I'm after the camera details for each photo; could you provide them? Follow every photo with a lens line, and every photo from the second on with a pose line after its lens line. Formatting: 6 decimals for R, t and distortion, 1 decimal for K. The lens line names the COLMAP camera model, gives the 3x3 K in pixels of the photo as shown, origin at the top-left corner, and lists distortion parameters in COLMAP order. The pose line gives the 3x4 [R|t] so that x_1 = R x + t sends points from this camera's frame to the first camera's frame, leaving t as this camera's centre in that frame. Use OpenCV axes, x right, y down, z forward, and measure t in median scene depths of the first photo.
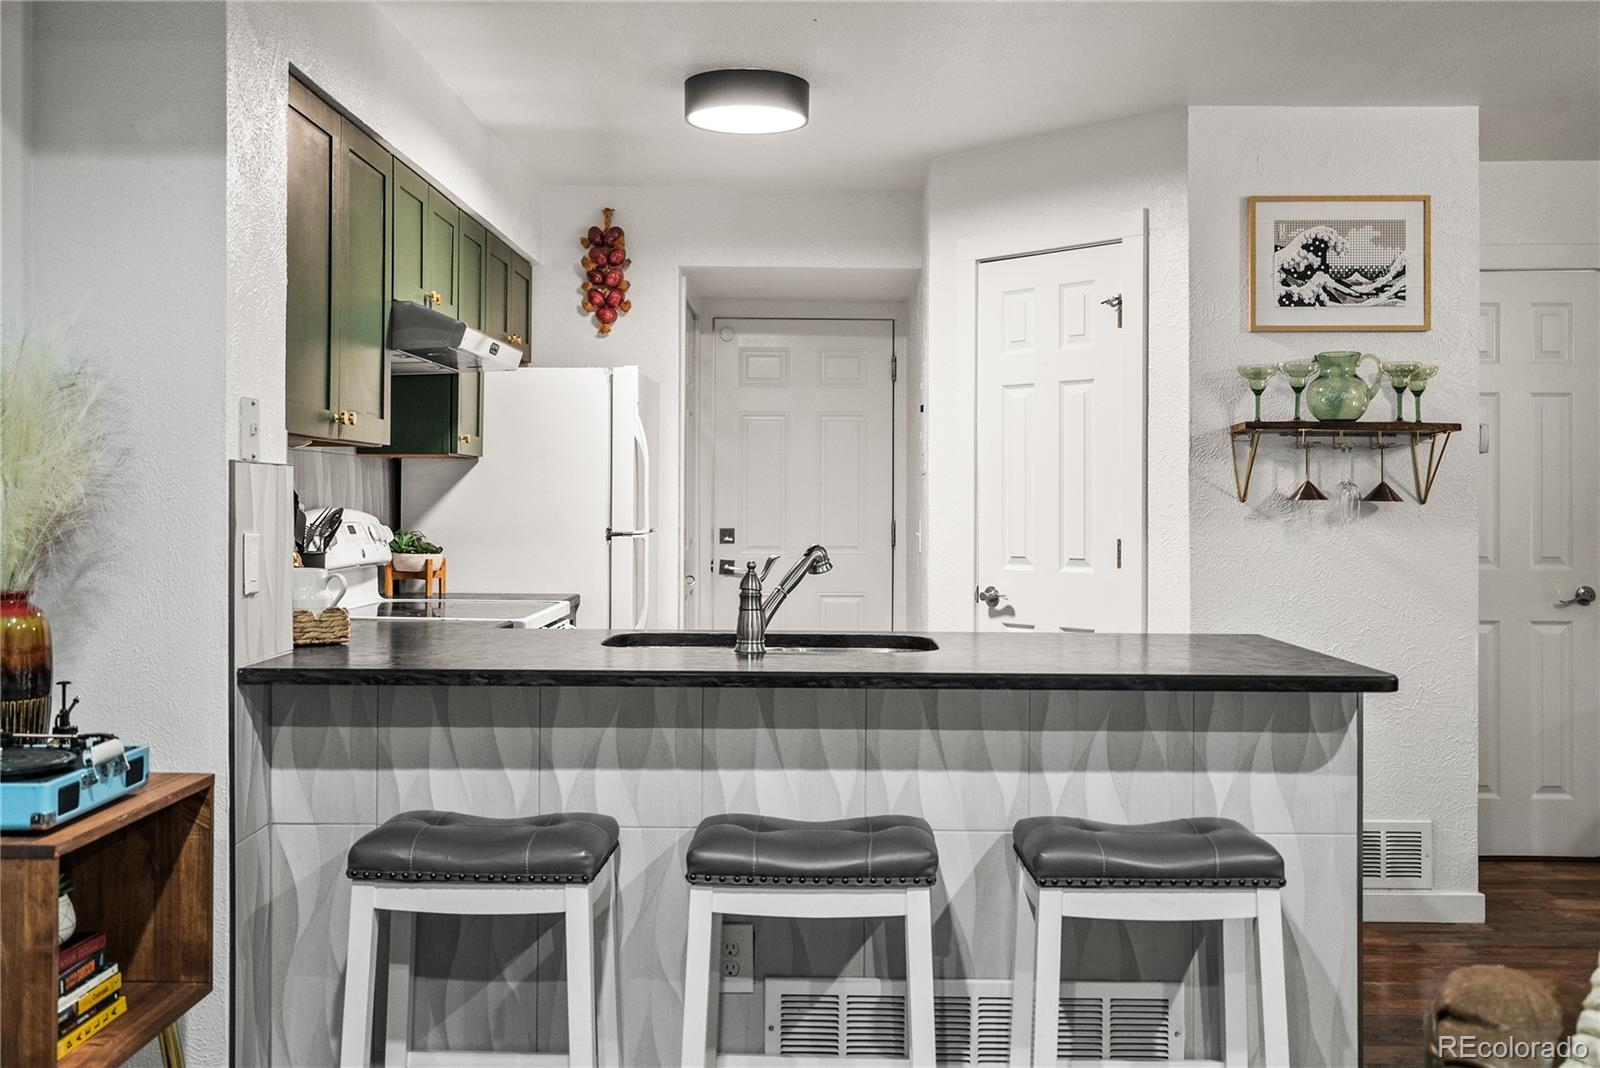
lens RADIAL K [[1623.7, 0, 777.7], [0, 1623.7, 477.2], [0, 0, 1]] dist [0.011433, 0.000000]
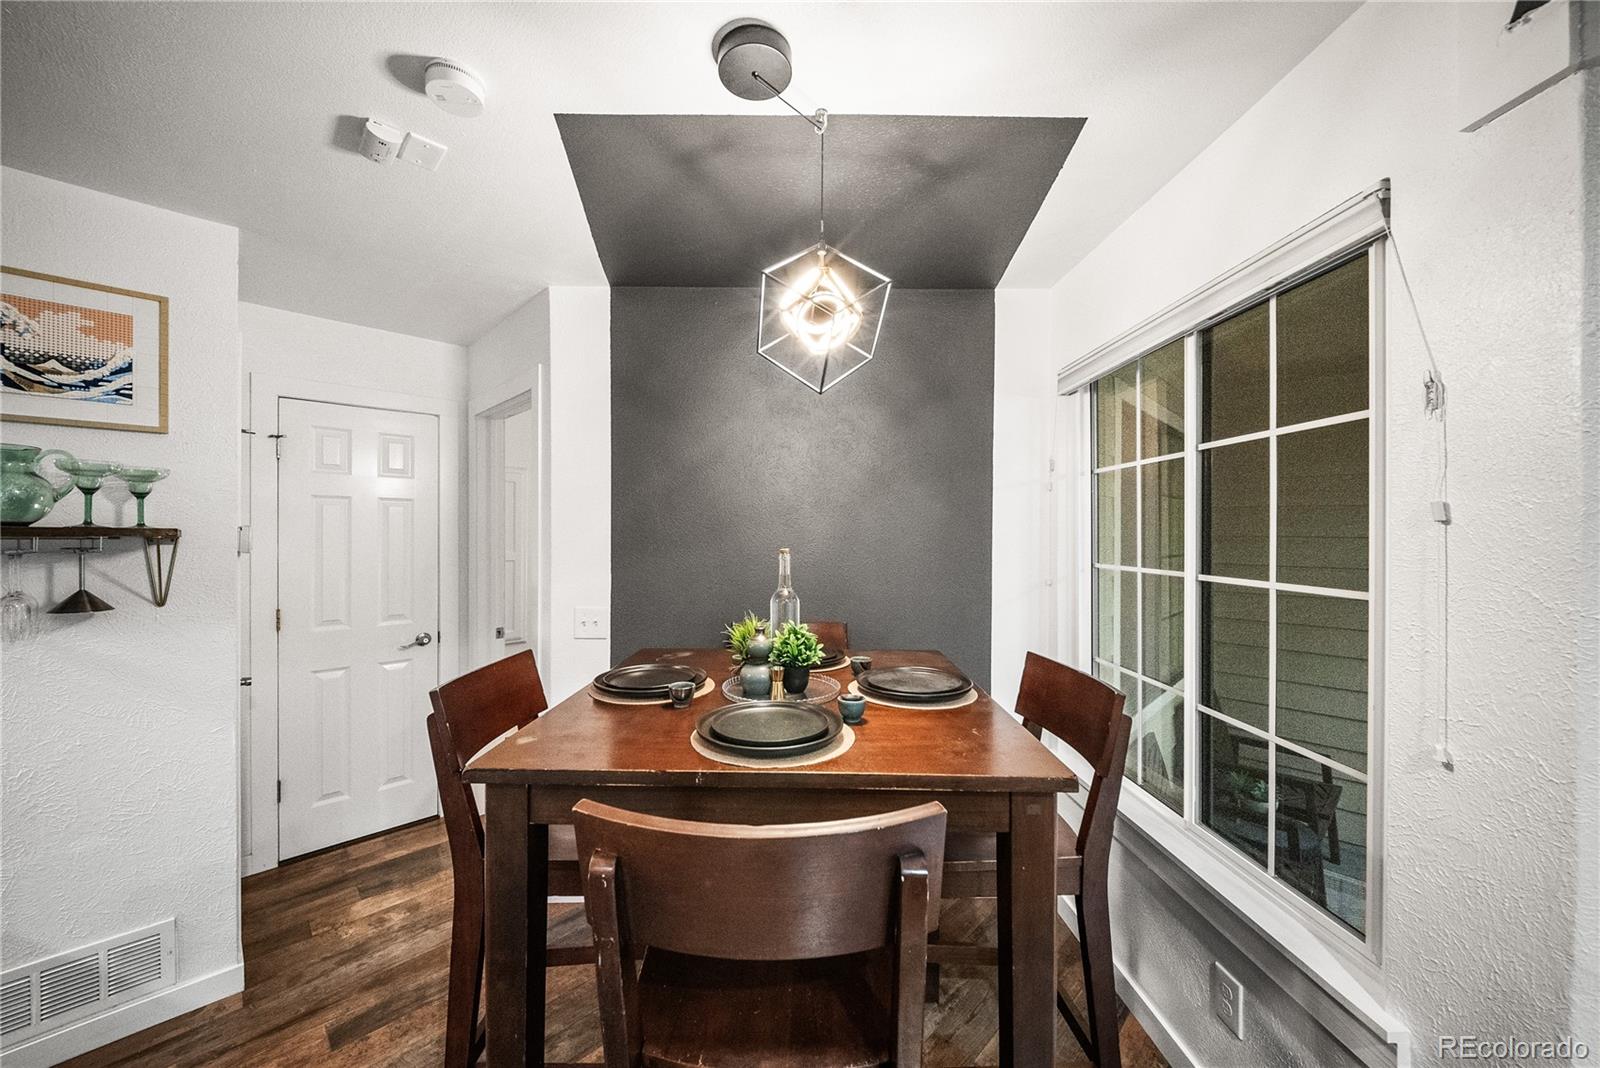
lens RADIAL K [[577.3, 0, 801.6], [0, 577.3, 533.4], [0, 0, 1]] dist [-0.000495, -0.002106]
pose [[0.680107, -0.003693, 0.733104, 0.405512], [-0.010224, 0.999842, 0.014522, -0.037525], [-0.733042, -0.017372, 0.679962, 0.472219]]
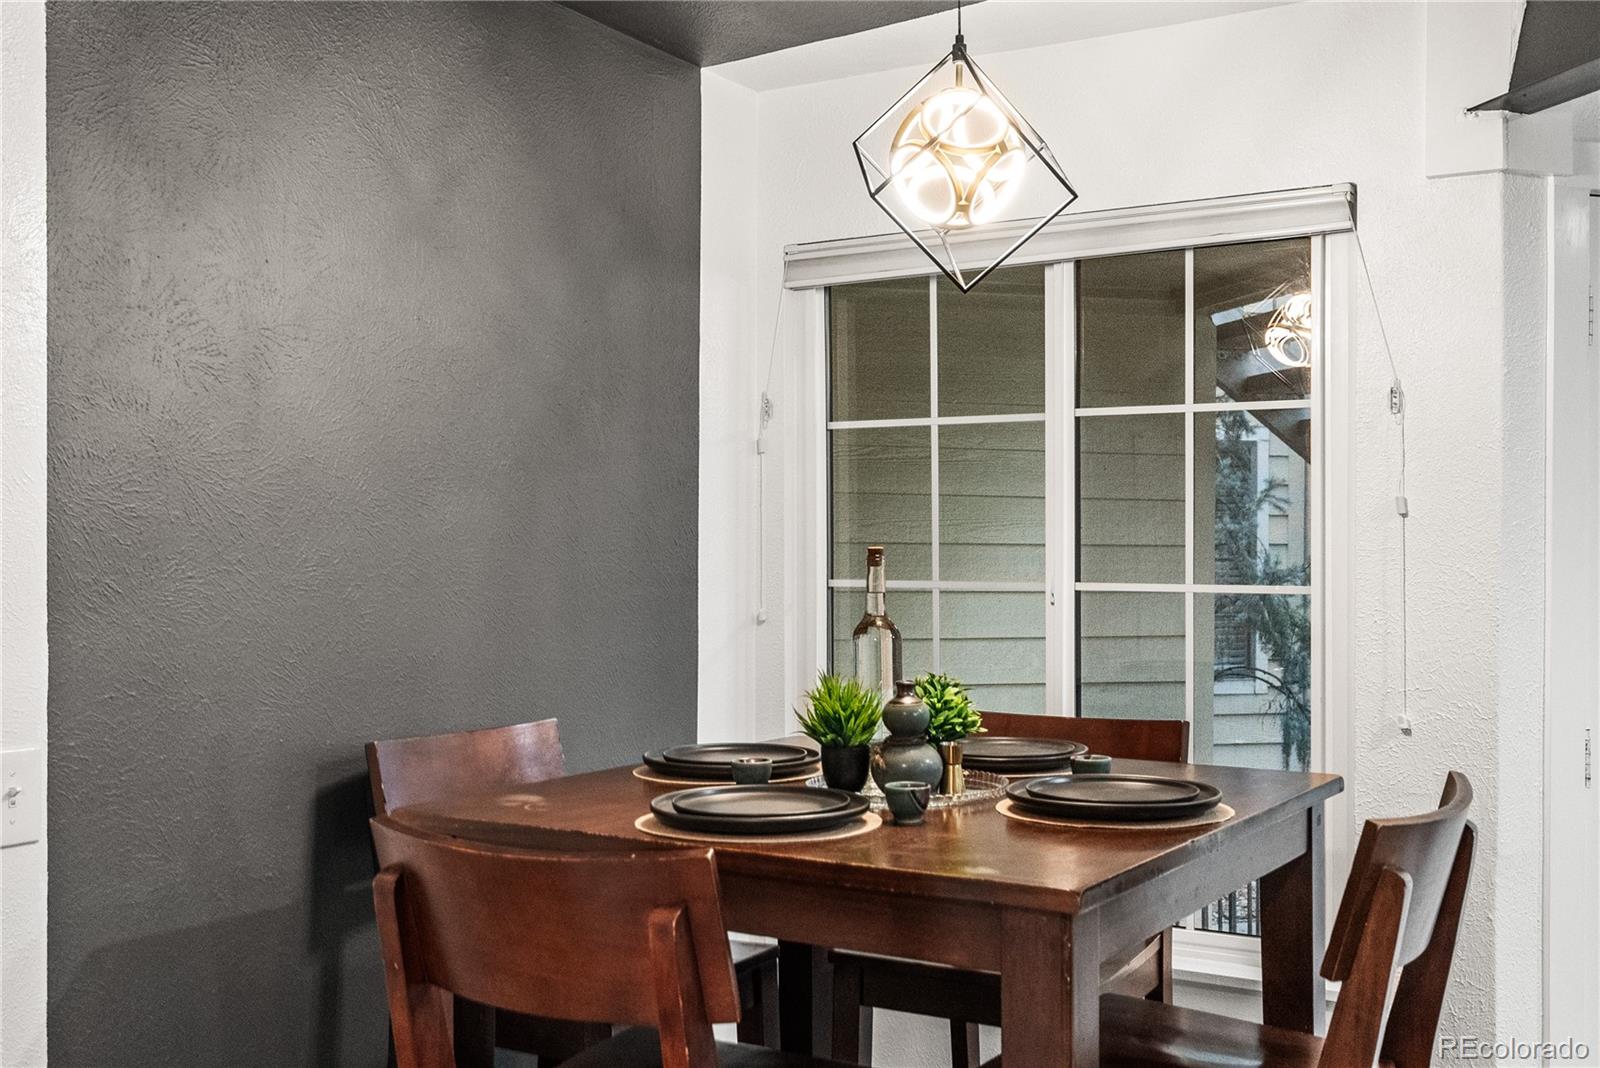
lens RADIAL K [[1623.7, 0, 779.1], [0, 1623.7, 551.0], [0, 0, 1]] dist [0.011433, 0.000000]
pose [[-0.262007, -0.007118, 0.965040, 0.165821], [-0.014645, 0.999887, 0.003399, -0.025779], [-0.964955, -0.013242, -0.262082, 0.830689]]
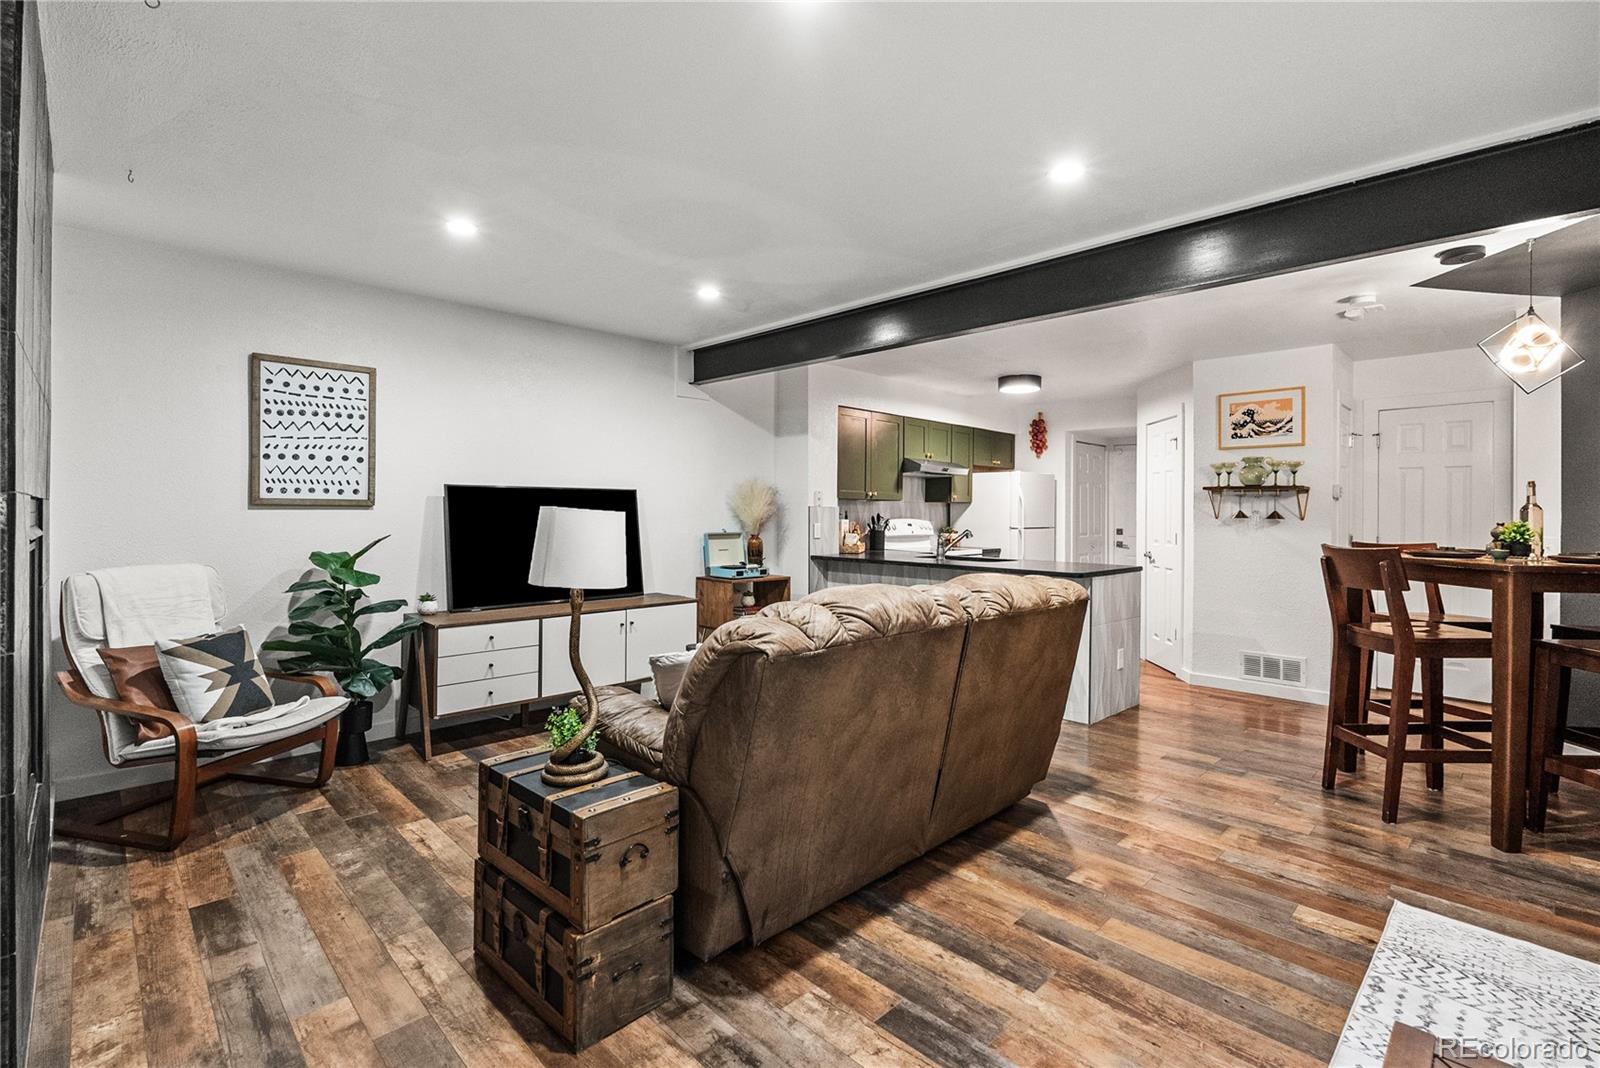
lens RADIAL K [[724.1, 0, 797.1], [0, 724.1, 508.4], [0, 0, 1]] dist [-0.002662, 0.000337]
pose [[0.720636, -0.003343, -0.693306, 0.592457], [0.004092, 0.999991, -0.000569, -0.002479], [0.693302, -0.002426, 0.720643, -0.238932]]
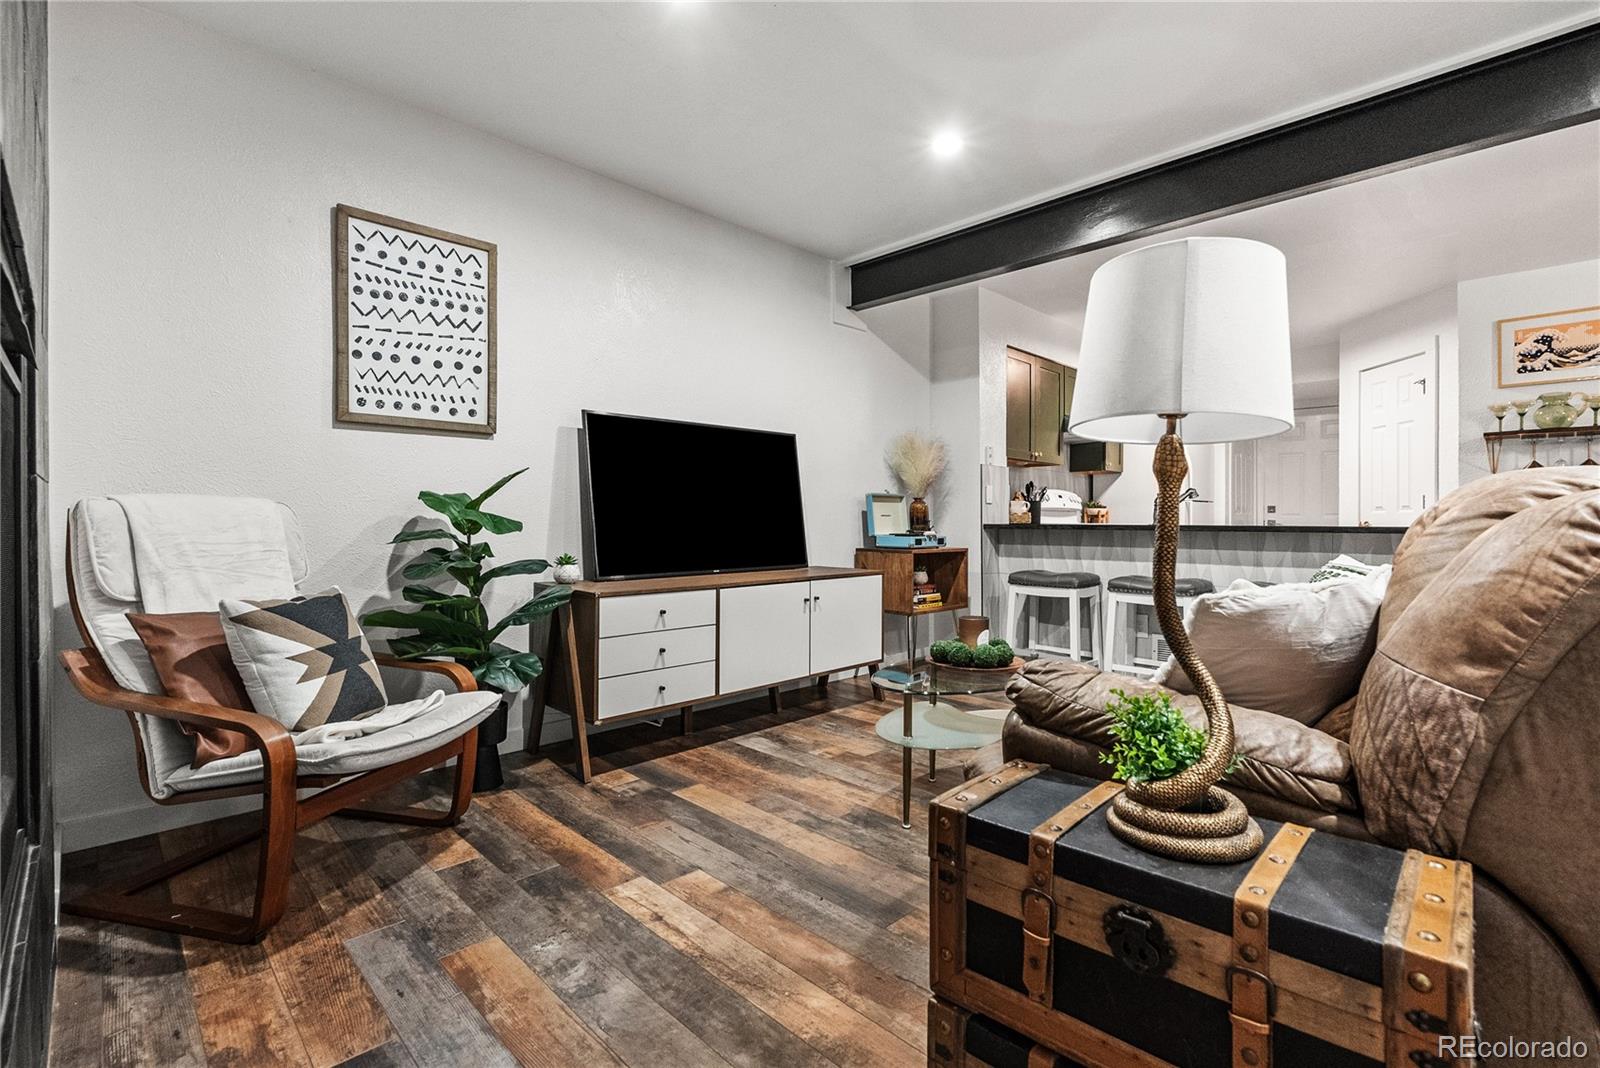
lens RADIAL K [[724.1, 0, 803.9], [0, 724.1, 520.1], [0, 0, 1]] dist [-0.002662, 0.000337]
pose [[0.724902, -0.003383, -0.688844, 0.283998], [0.009207, 0.999946, 0.004778, 0.061324], [0.688790, -0.009806, 0.724894, -0.239299]]
